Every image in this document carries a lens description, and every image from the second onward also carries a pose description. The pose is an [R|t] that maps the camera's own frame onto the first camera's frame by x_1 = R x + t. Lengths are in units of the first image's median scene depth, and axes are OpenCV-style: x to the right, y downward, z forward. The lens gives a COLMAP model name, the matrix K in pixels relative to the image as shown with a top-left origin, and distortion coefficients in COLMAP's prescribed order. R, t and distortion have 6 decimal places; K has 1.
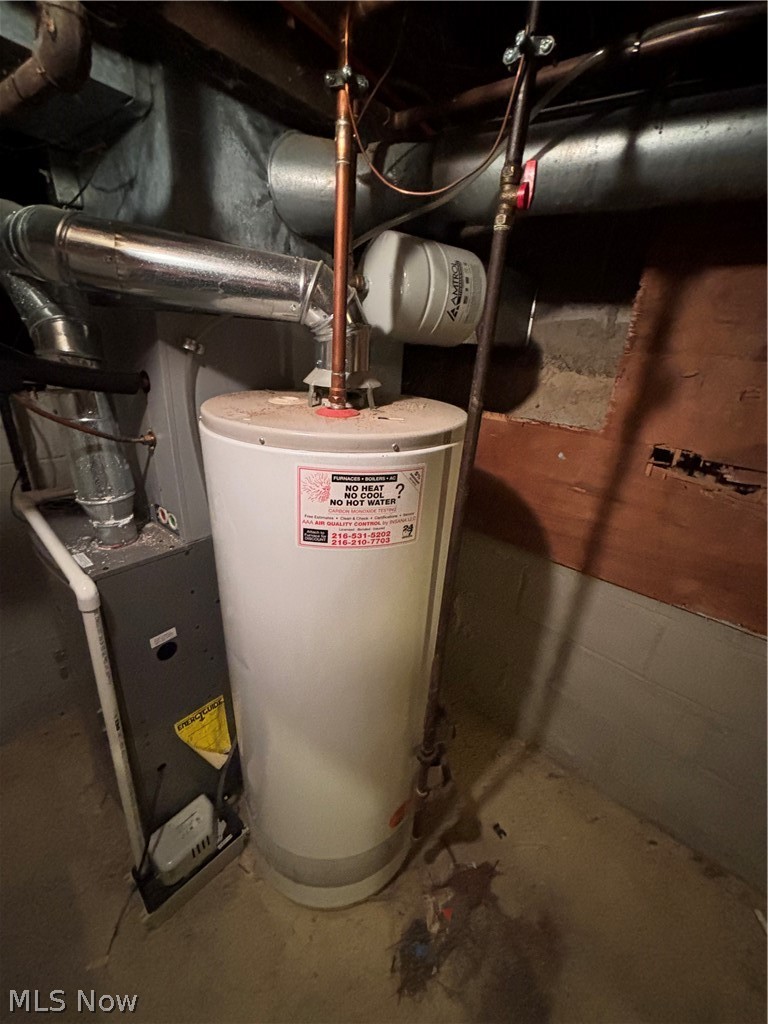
lens RADIAL K [[415.9, 0, 385.6], [0, 415.9, 511.2], [0, 0, 1]] dist [-0.005021, 0.002631]
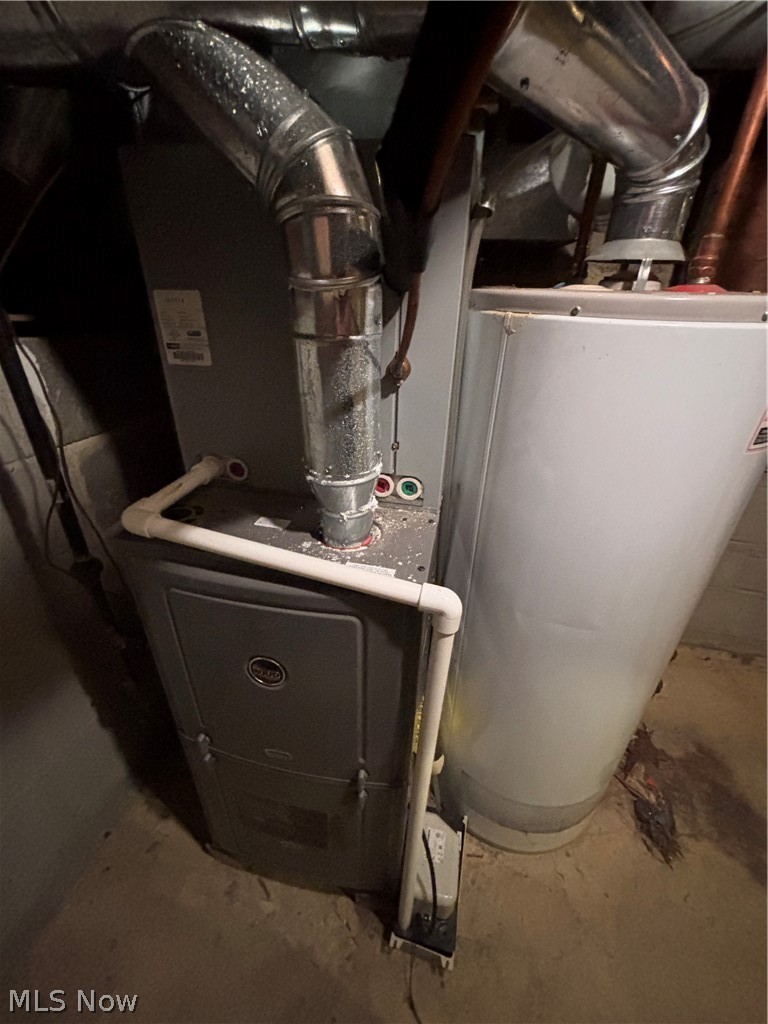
lens RADIAL K [[415.9, 0, 385.6], [0, 415.9, 511.2], [0, 0, 1]] dist [-0.005021, 0.002631]
pose [[0.890007, -0.249269, 0.381775, -0.776246], [0.201142, 0.966095, 0.161874, -0.053080], [-0.409181, -0.067278, 0.909970, 0.356223]]
